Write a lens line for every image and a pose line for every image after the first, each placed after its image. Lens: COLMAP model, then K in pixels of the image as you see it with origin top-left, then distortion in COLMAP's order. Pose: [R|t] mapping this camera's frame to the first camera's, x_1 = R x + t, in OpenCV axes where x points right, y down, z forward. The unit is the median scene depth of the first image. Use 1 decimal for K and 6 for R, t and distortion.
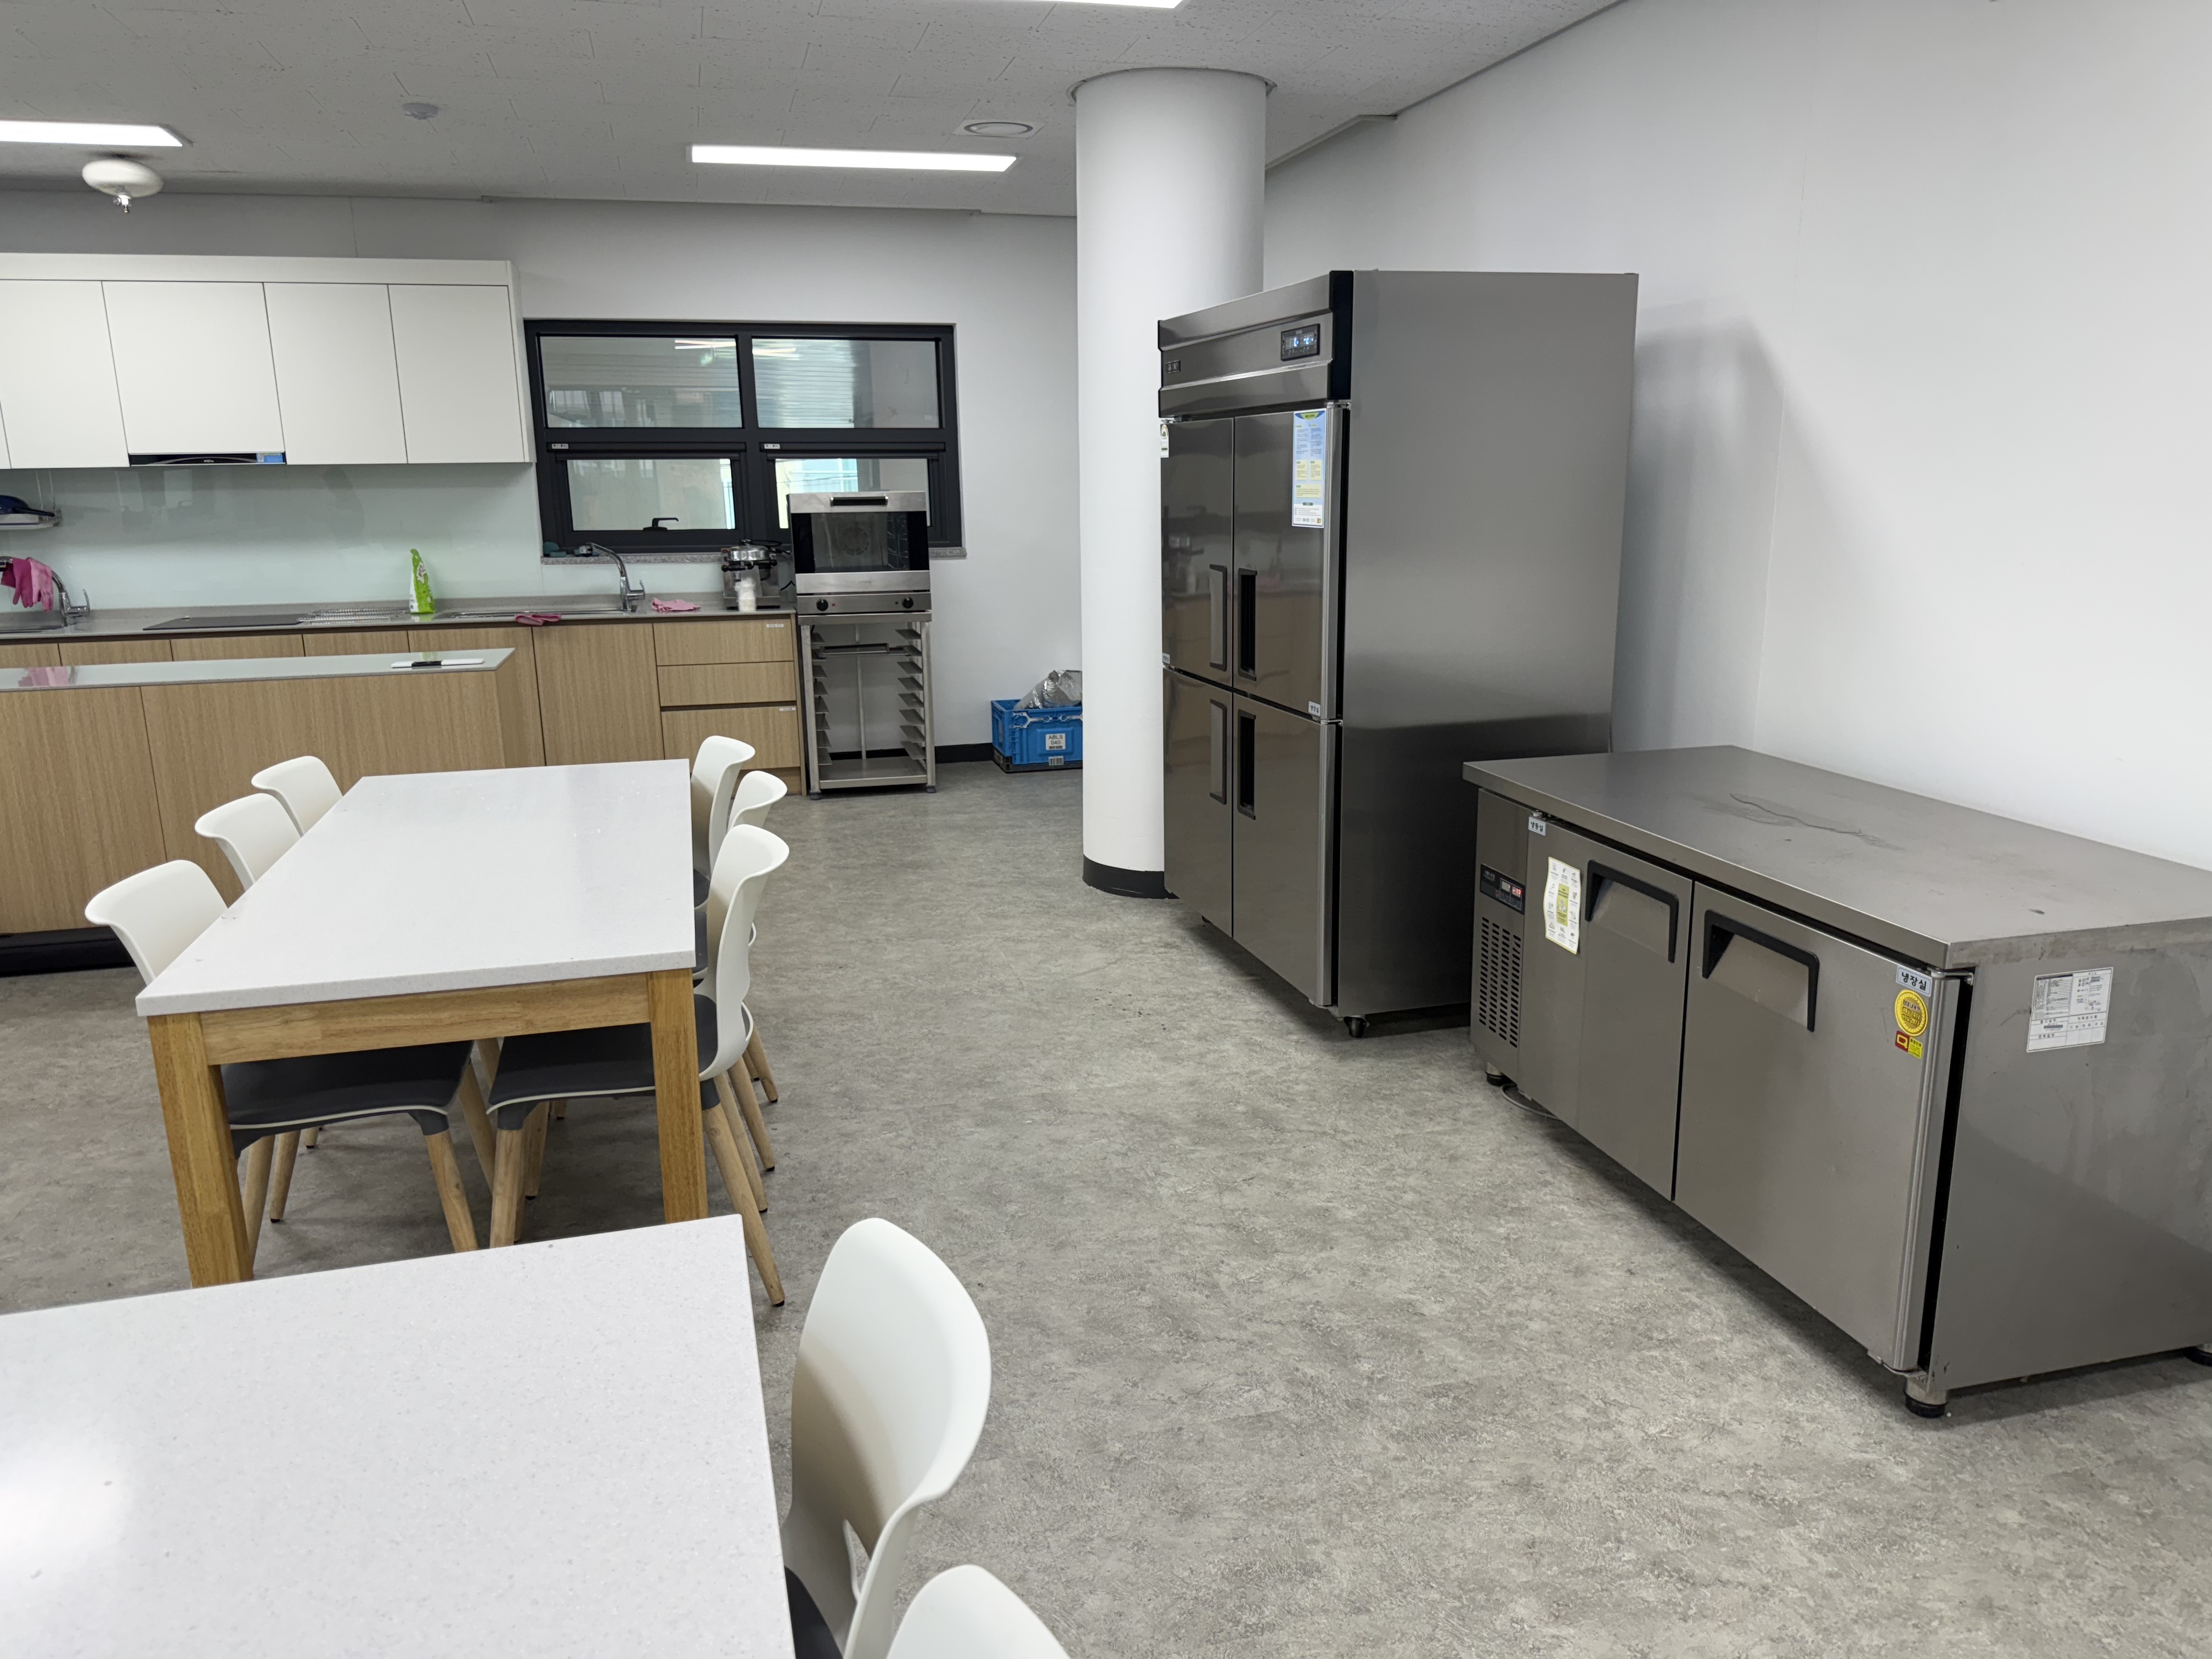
lens RADIAL K [[1562.4, 0, 1106.0], [0, 1562.4, 829.5], [0, 0, 1]] dist [0.055060, -0.059913]
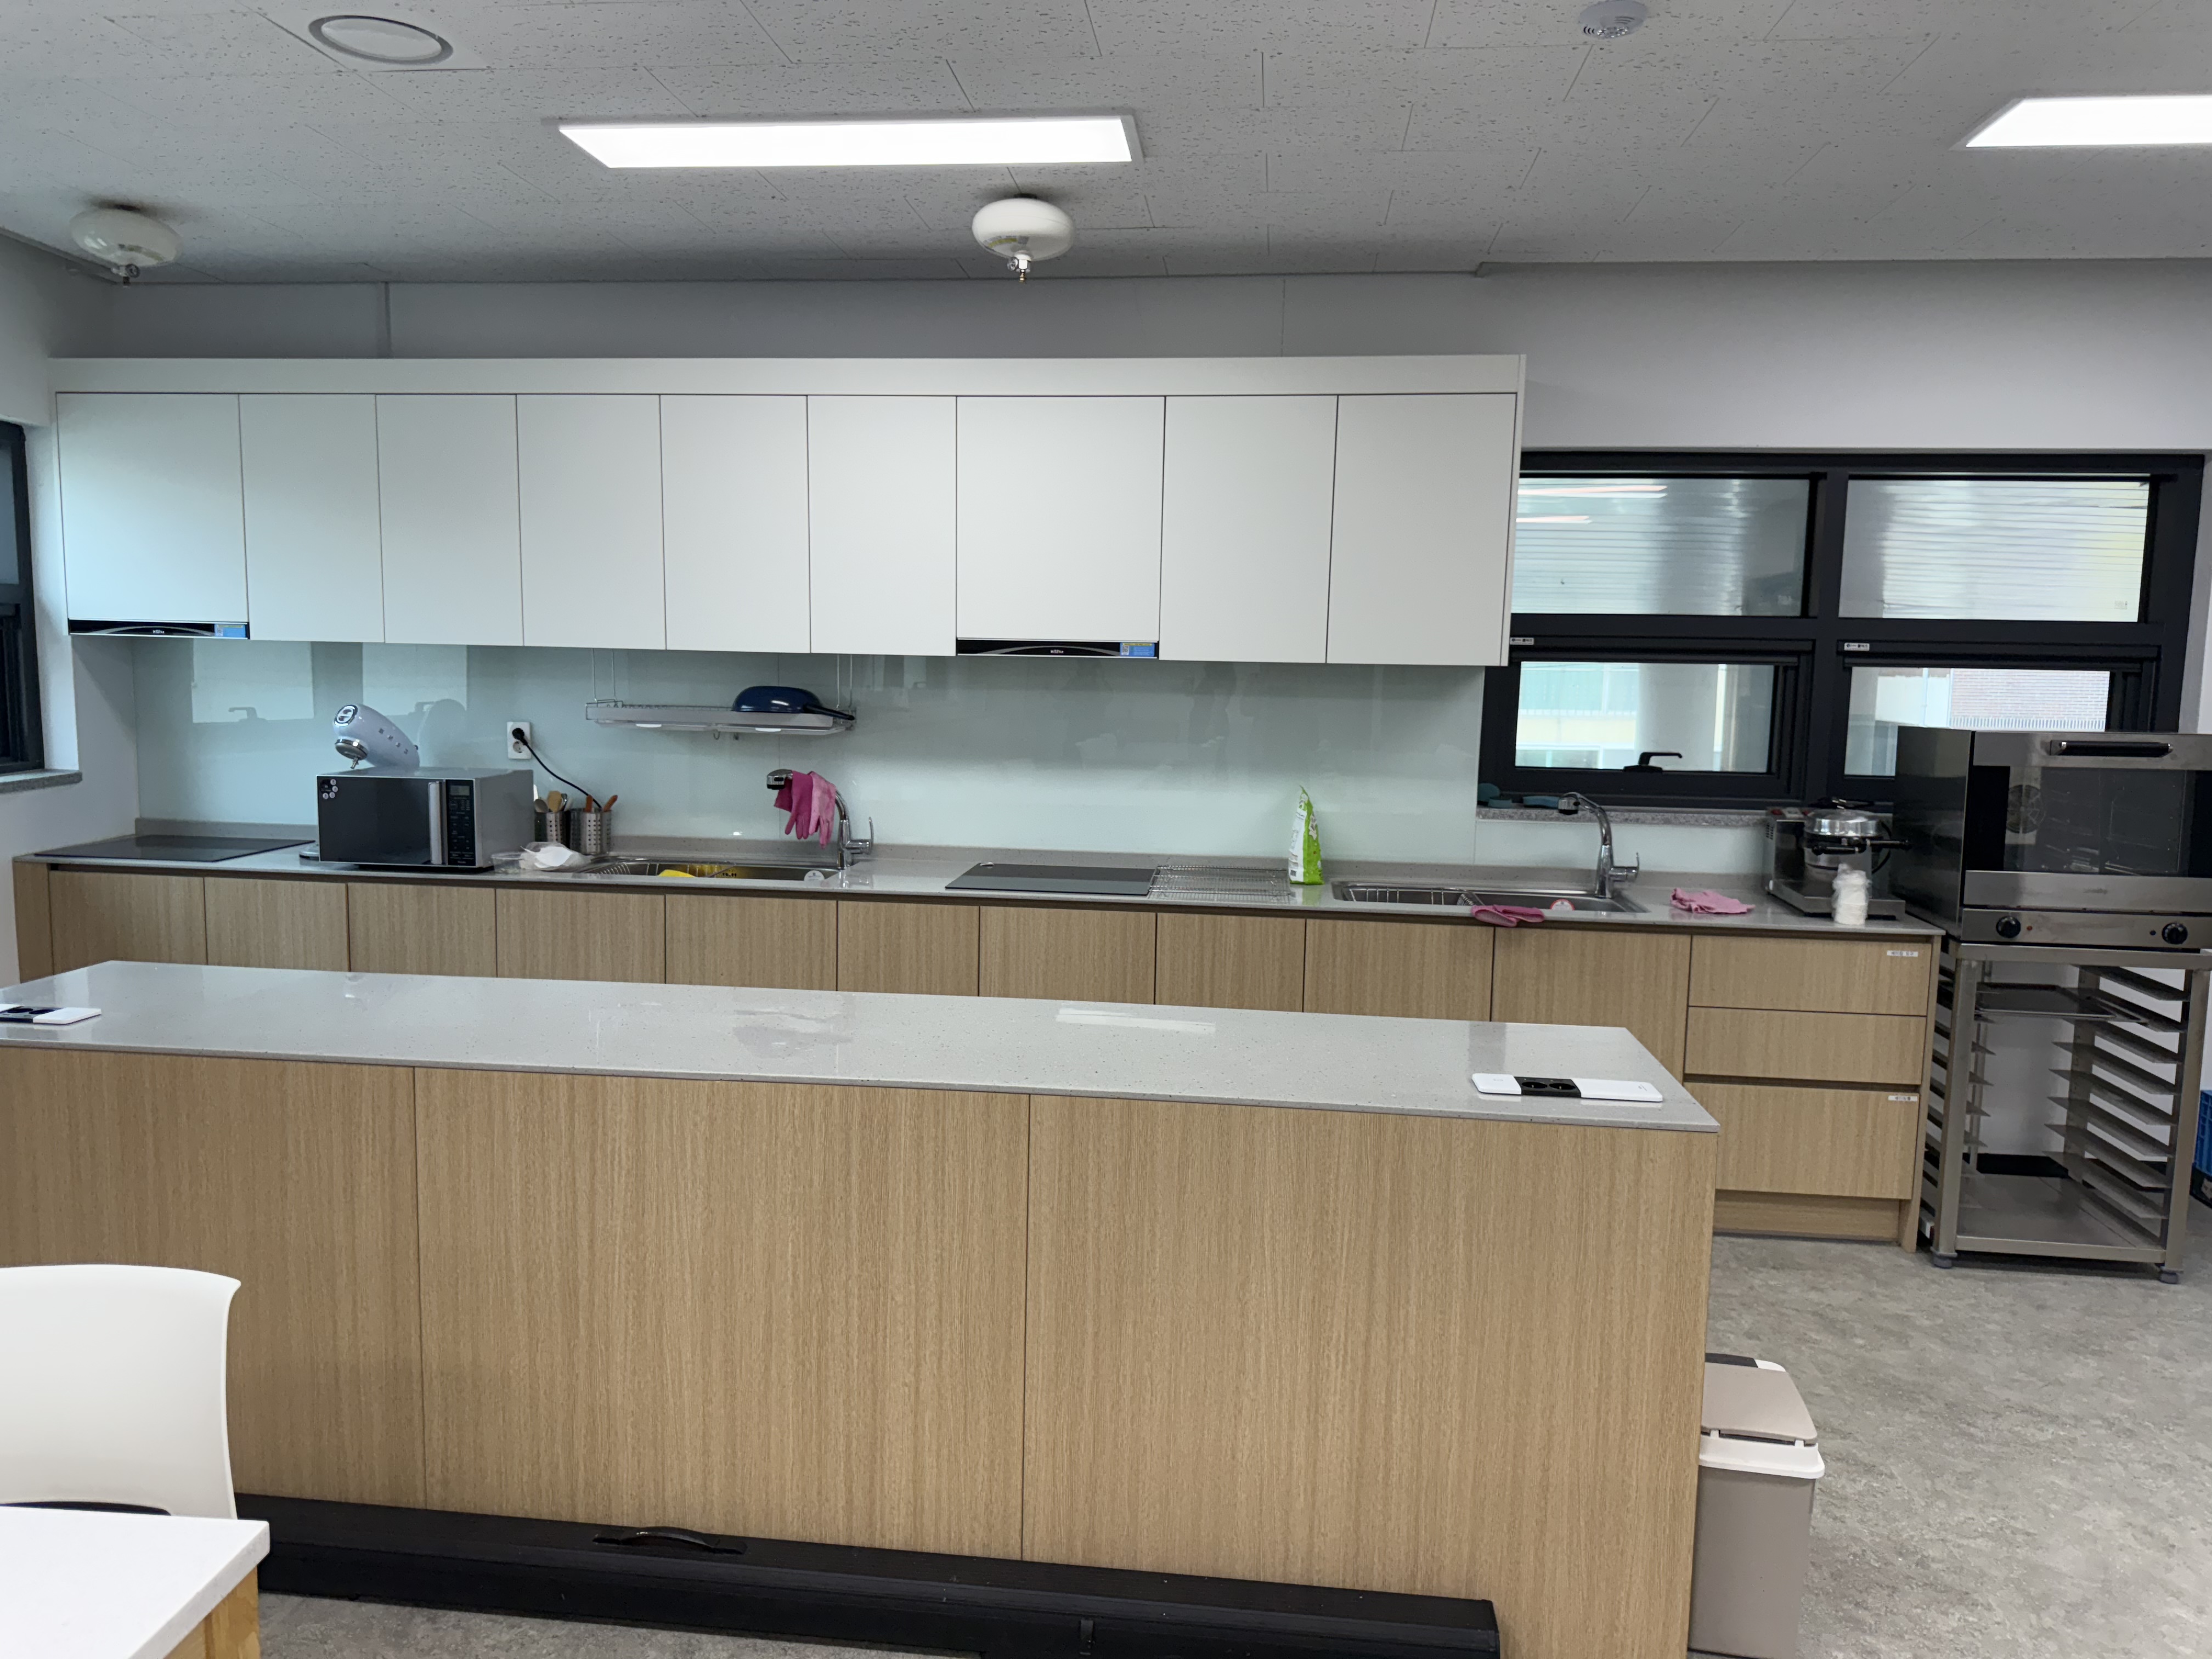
lens RADIAL K [[1570.3, 0, 1106.0], [0, 1570.3, 829.5], [0, 0, 1]] dist [0.062318, -0.049667]
pose [[0.931075, 0.071272, -0.357798, -0.282093], [-0.112744, 0.988937, -0.096395, -0.087868], [0.346970, 0.130090, 0.928810, 0.361267]]
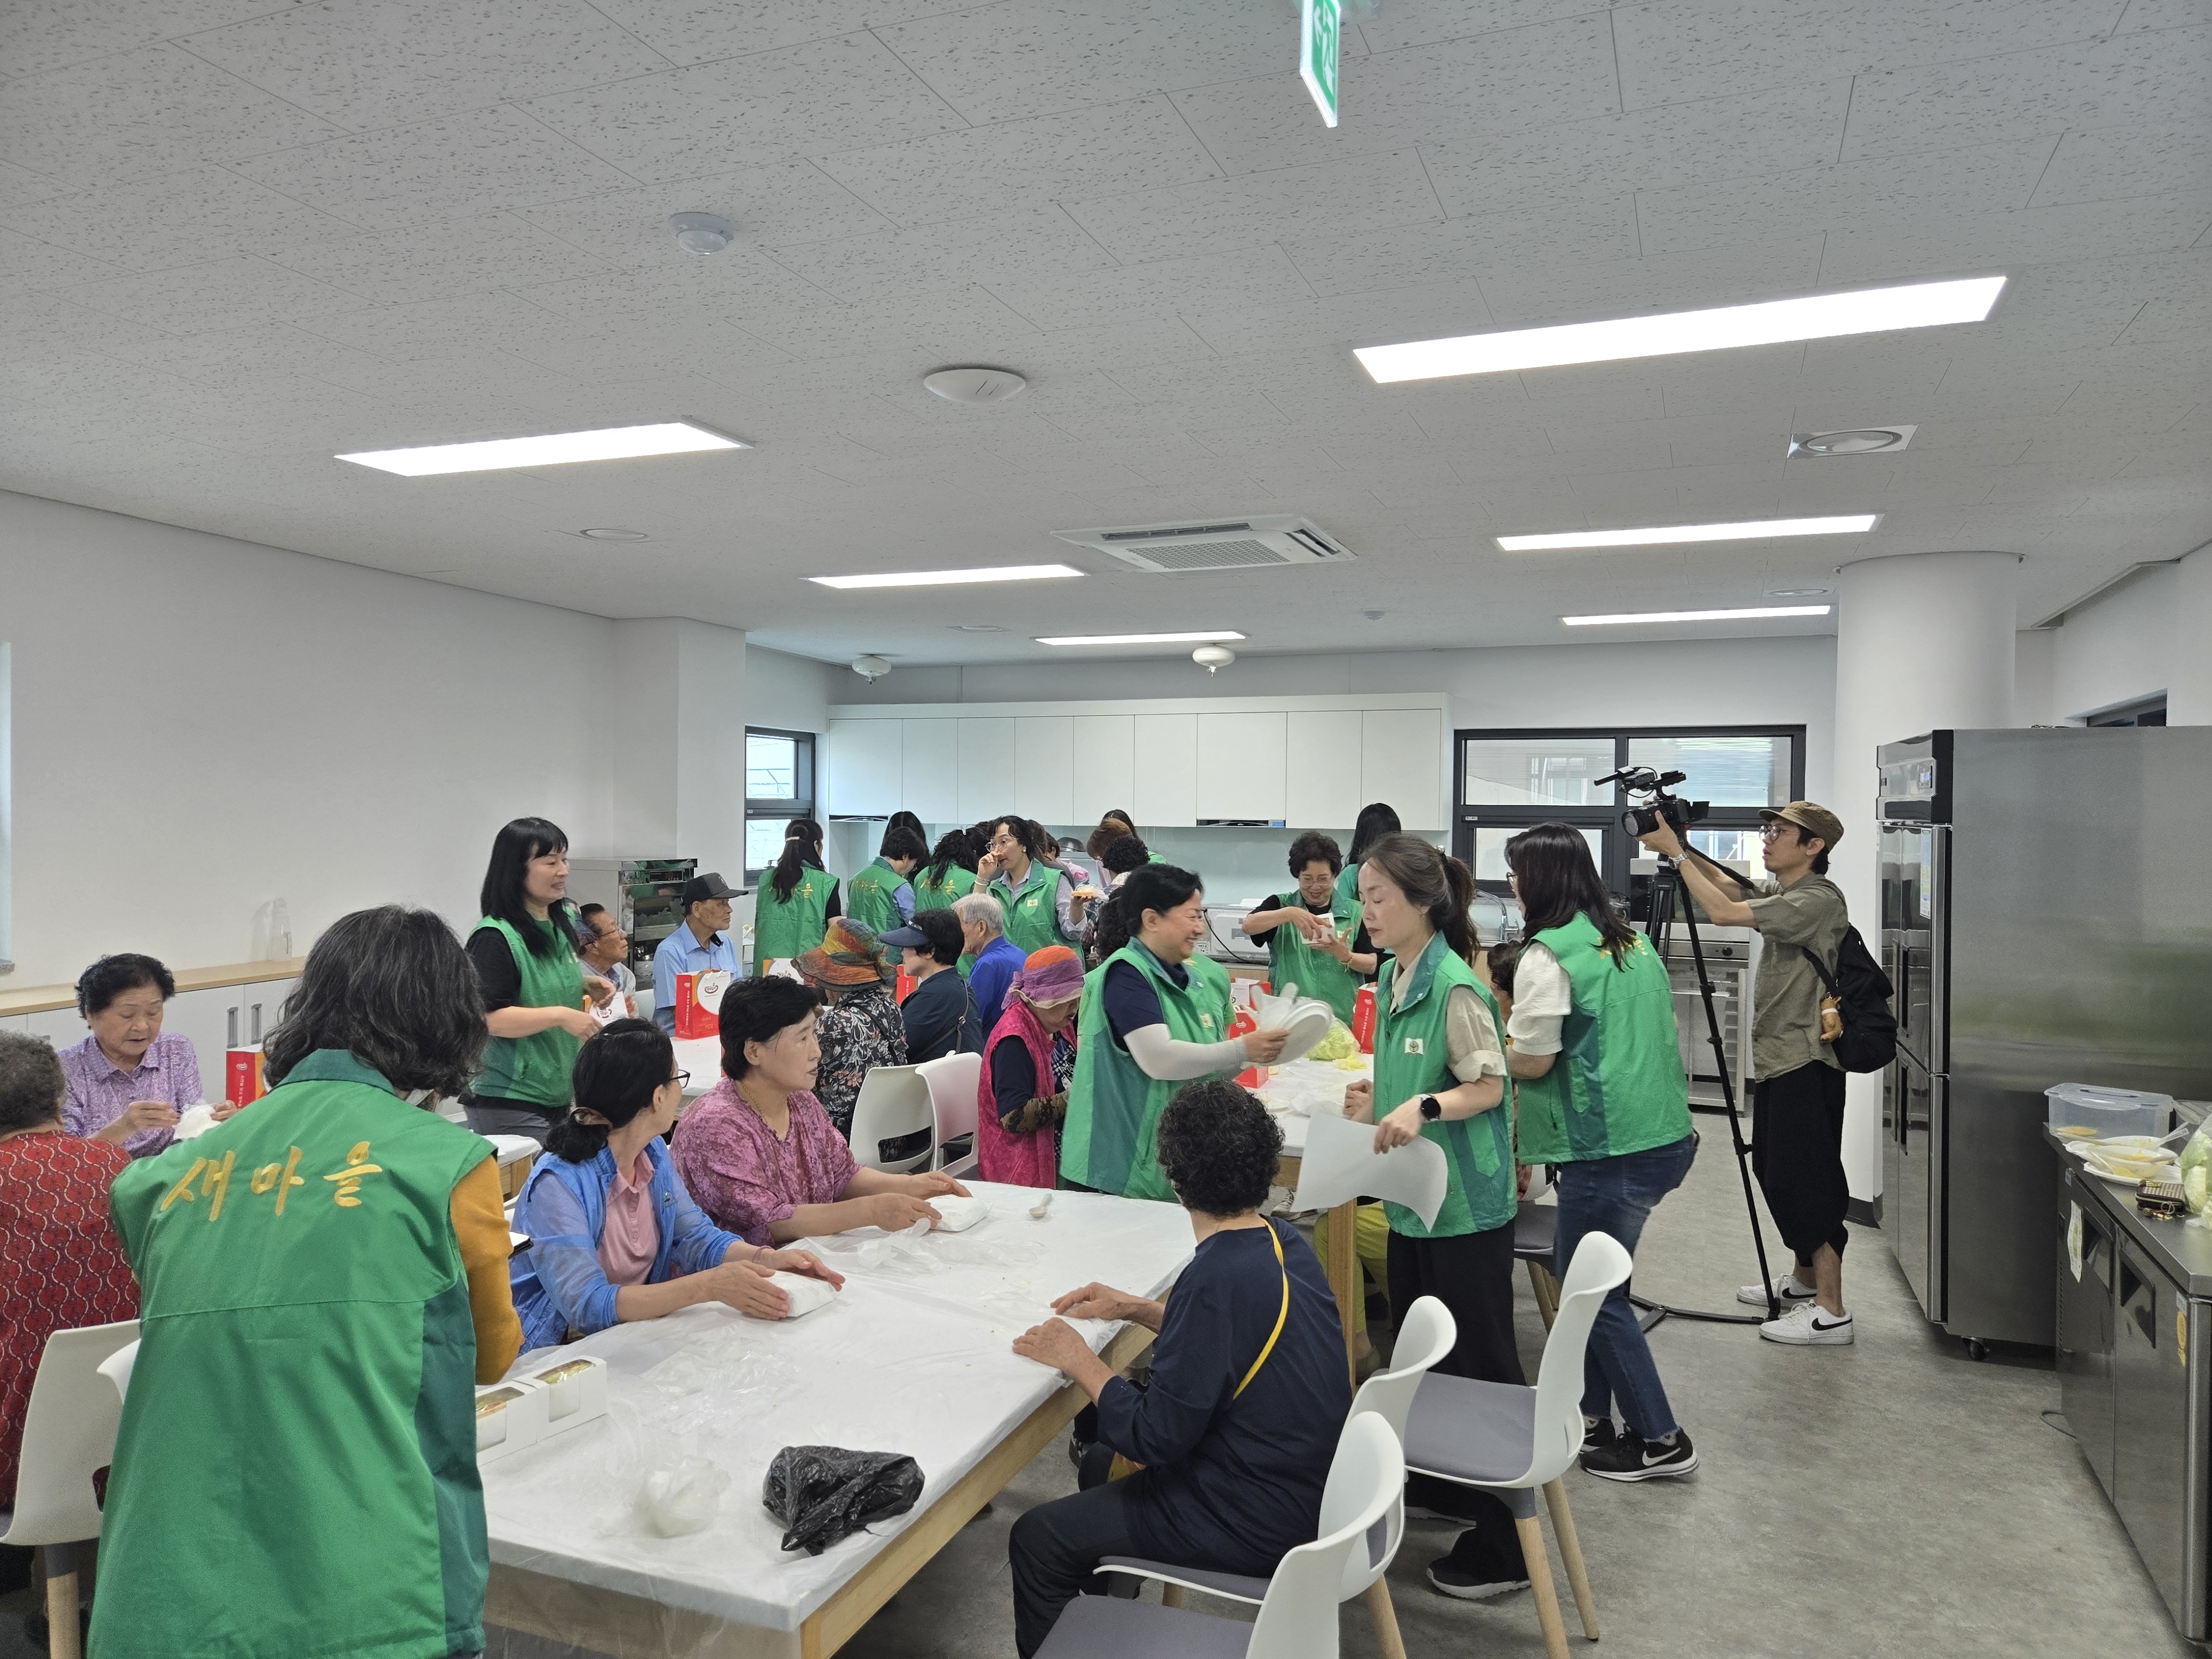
lens RADIAL K [[1446.4, 0, 1106.0], [0, 1446.4, 829.5], [0, 0, 1]] dist [0.006306, 0.000935]
pose [[0.799866, 0.031709, -0.599341, 0.158317], [-0.158845, 0.974179, -0.160450, 0.015558], [0.578777, 0.223540, 0.784249, -0.162671]]
